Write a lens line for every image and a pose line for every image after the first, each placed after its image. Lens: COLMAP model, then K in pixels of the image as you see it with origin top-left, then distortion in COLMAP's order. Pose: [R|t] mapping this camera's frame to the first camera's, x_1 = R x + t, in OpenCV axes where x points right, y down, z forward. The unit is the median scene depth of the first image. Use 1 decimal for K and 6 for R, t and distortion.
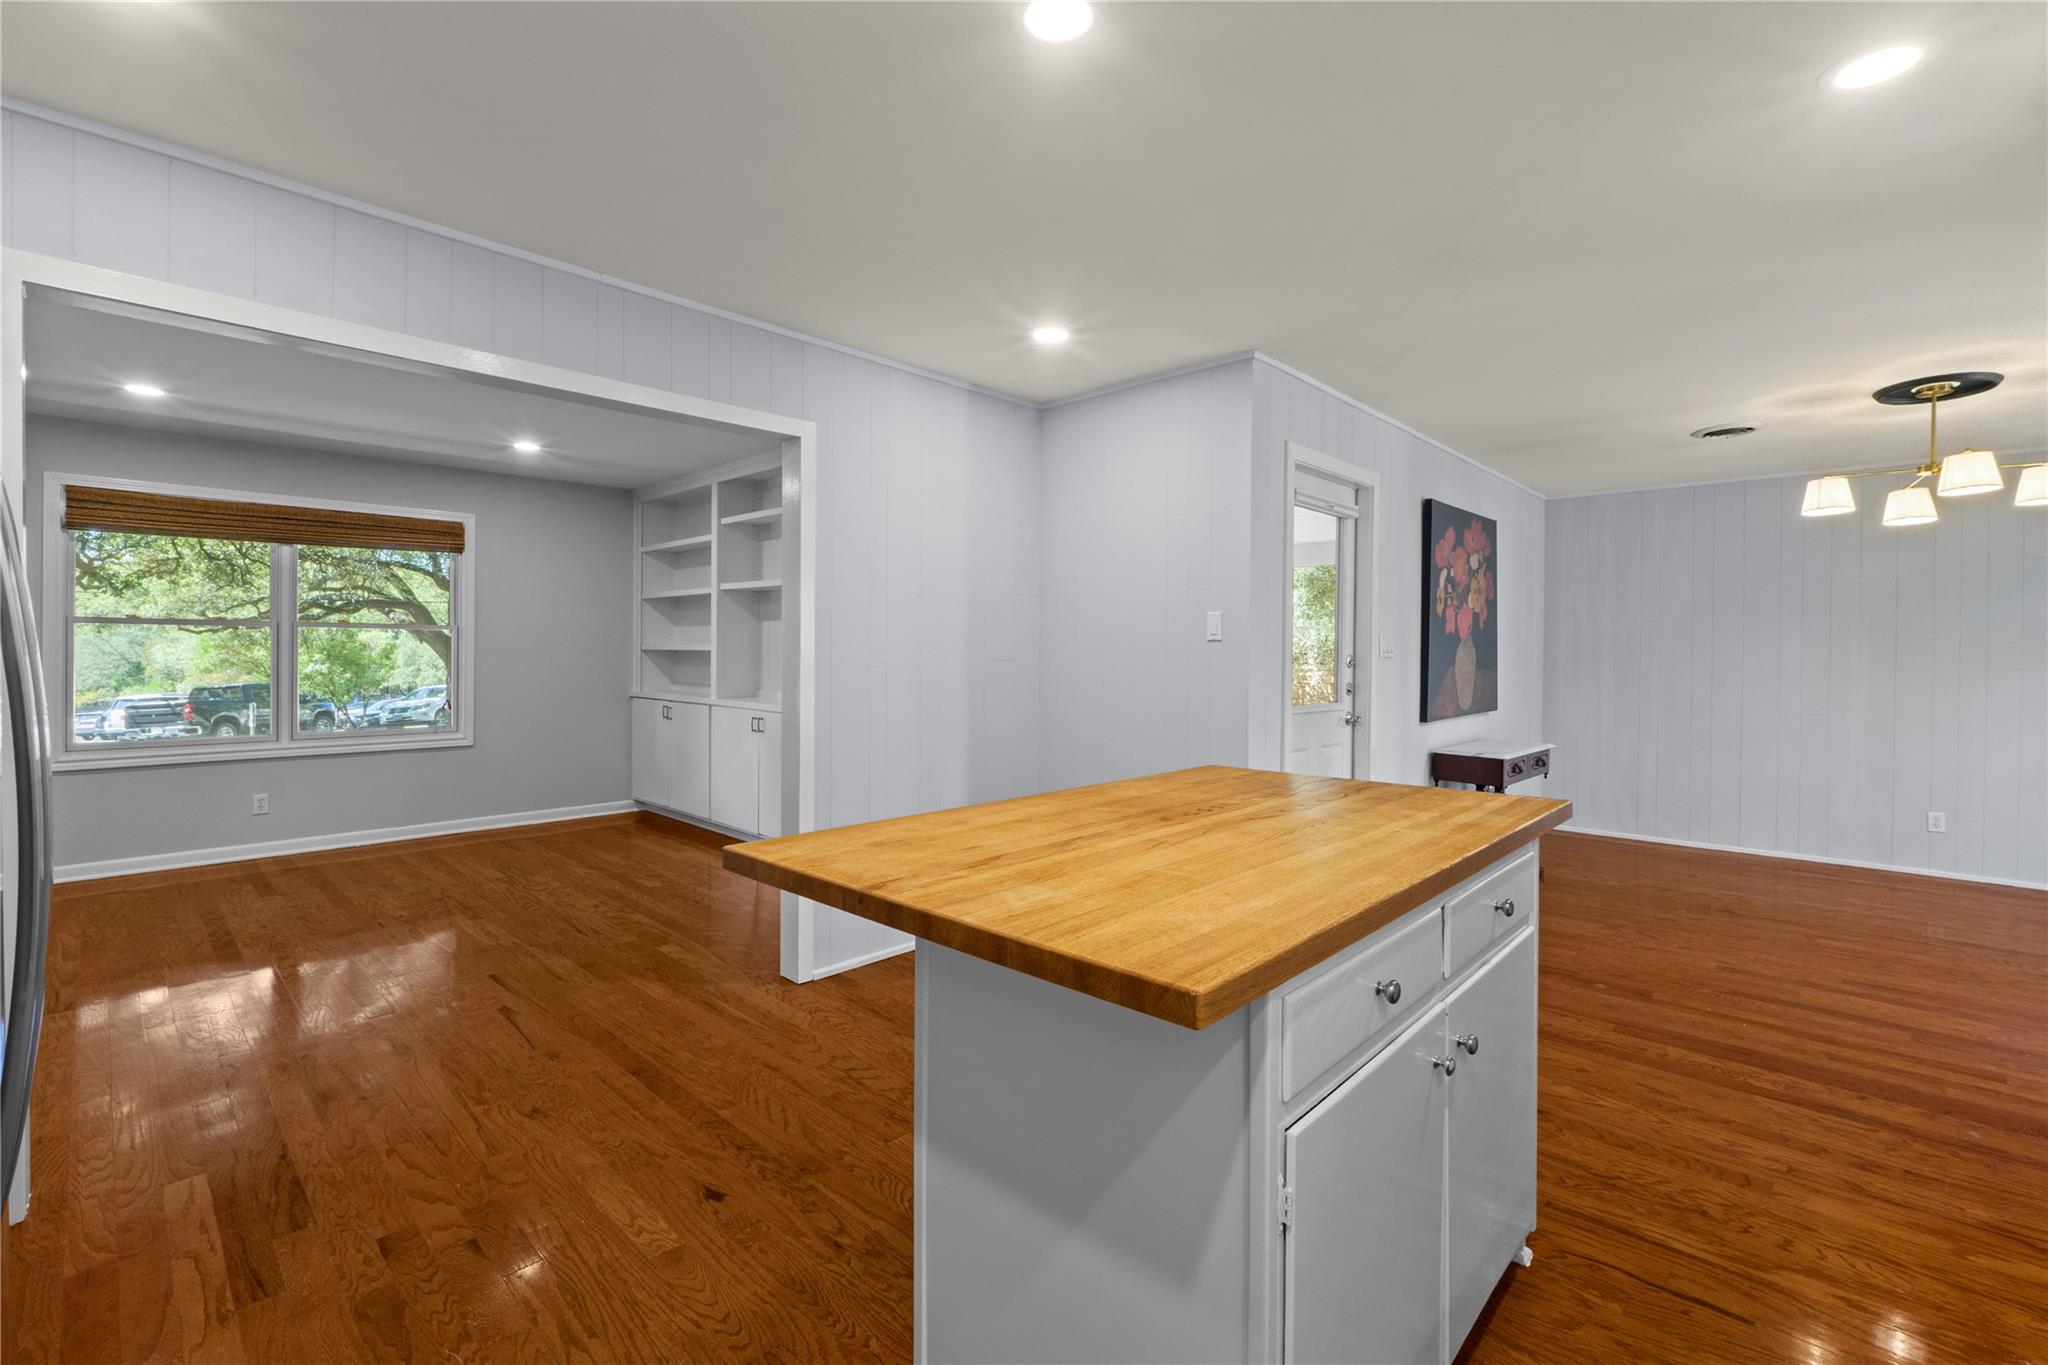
lens RADIAL K [[914.1, 0, 1024.1], [0, 914.1, 657.7], [0, 0, 1]] dist [-0.000325, 0.000060]
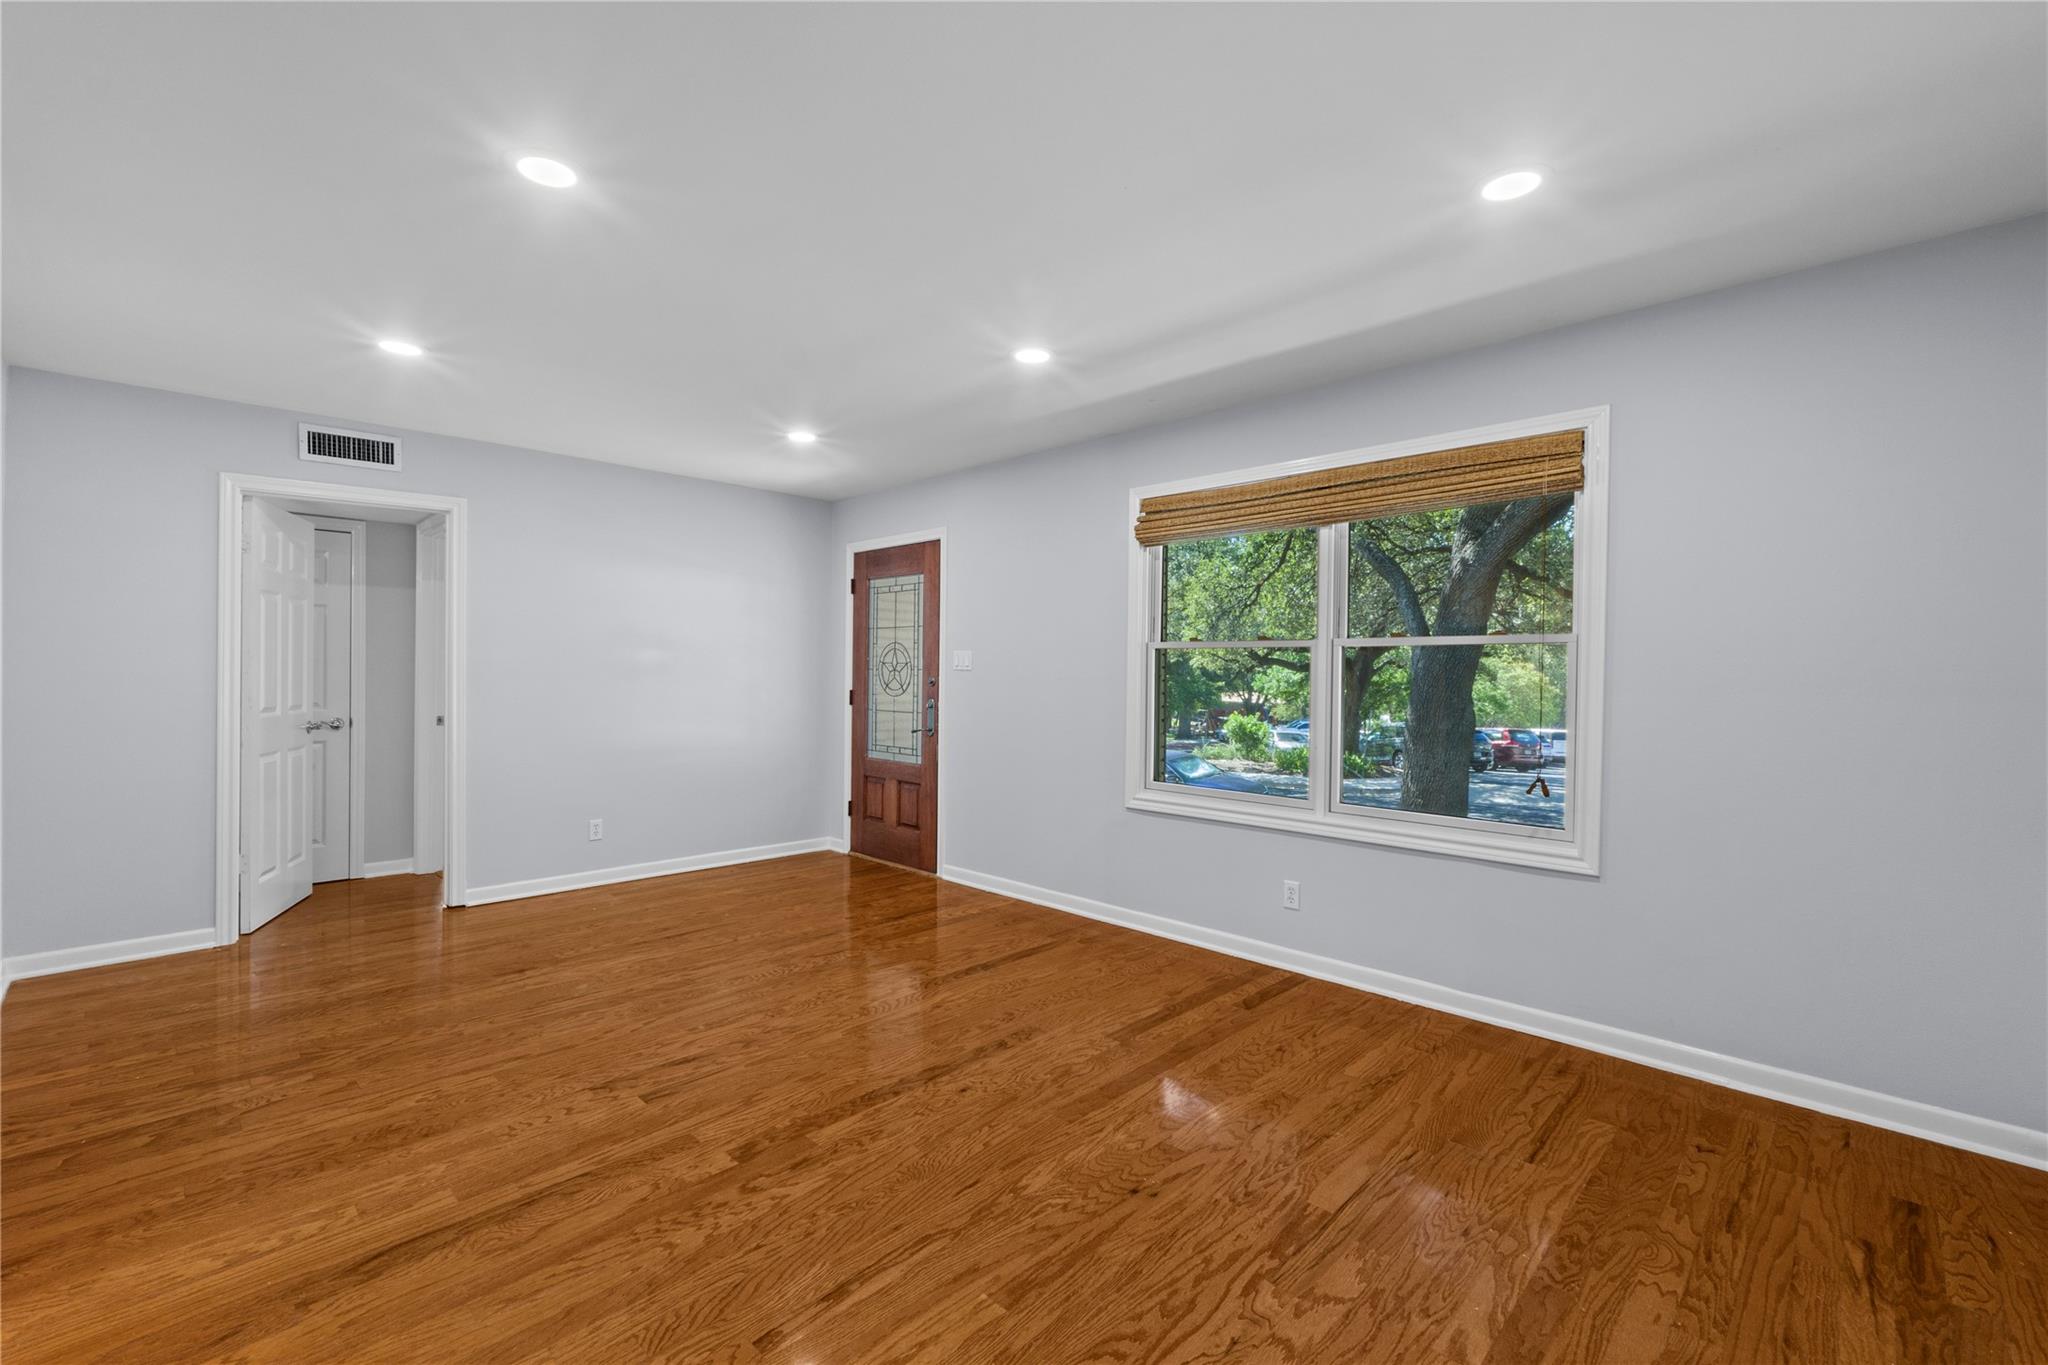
lens RADIAL K [[886.5, 0, 1021.5], [0, 886.5, 667.1], [0, 0, 1]] dist [-0.003233, -0.000284]
pose [[-0.028880, -0.014141, -0.999483, -0.123722], [-0.019791, 0.999712, -0.013573, -0.002698], [0.999387, 0.019389, -0.029152, 0.706585]]
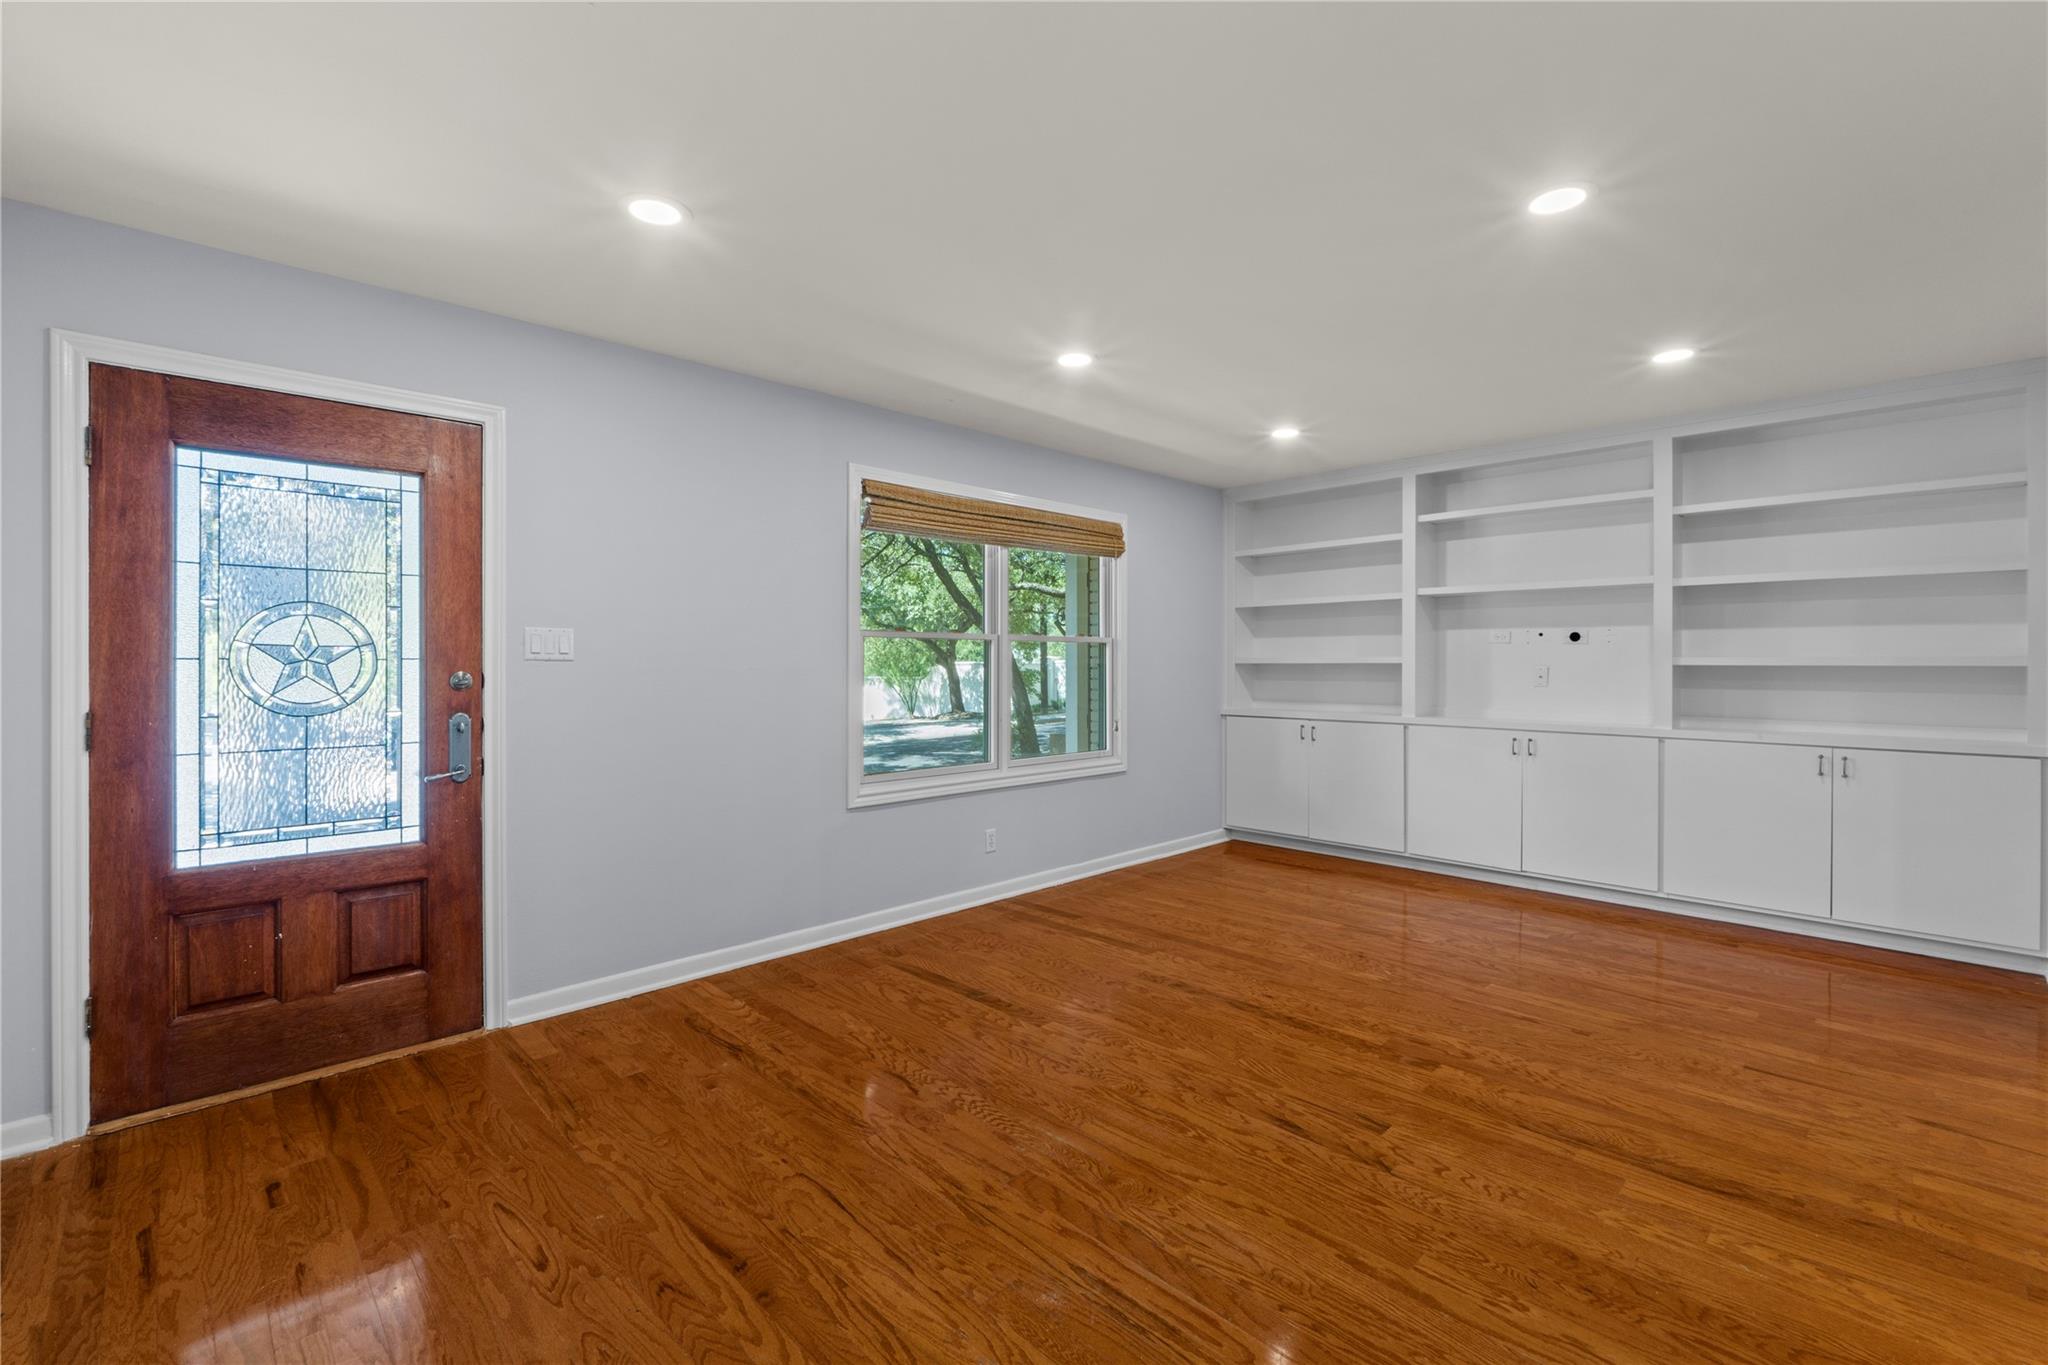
lens RADIAL K [[886.5, 0, 1021.5], [0, 886.5, 667.1], [0, 0, 1]] dist [-0.003233, -0.000284]
pose [[0.999520, -0.007354, -0.030085, -0.692163], [0.007133, 0.999947, -0.007452, -0.000431], [0.030139, 0.007234, 0.999520, 0.120278]]
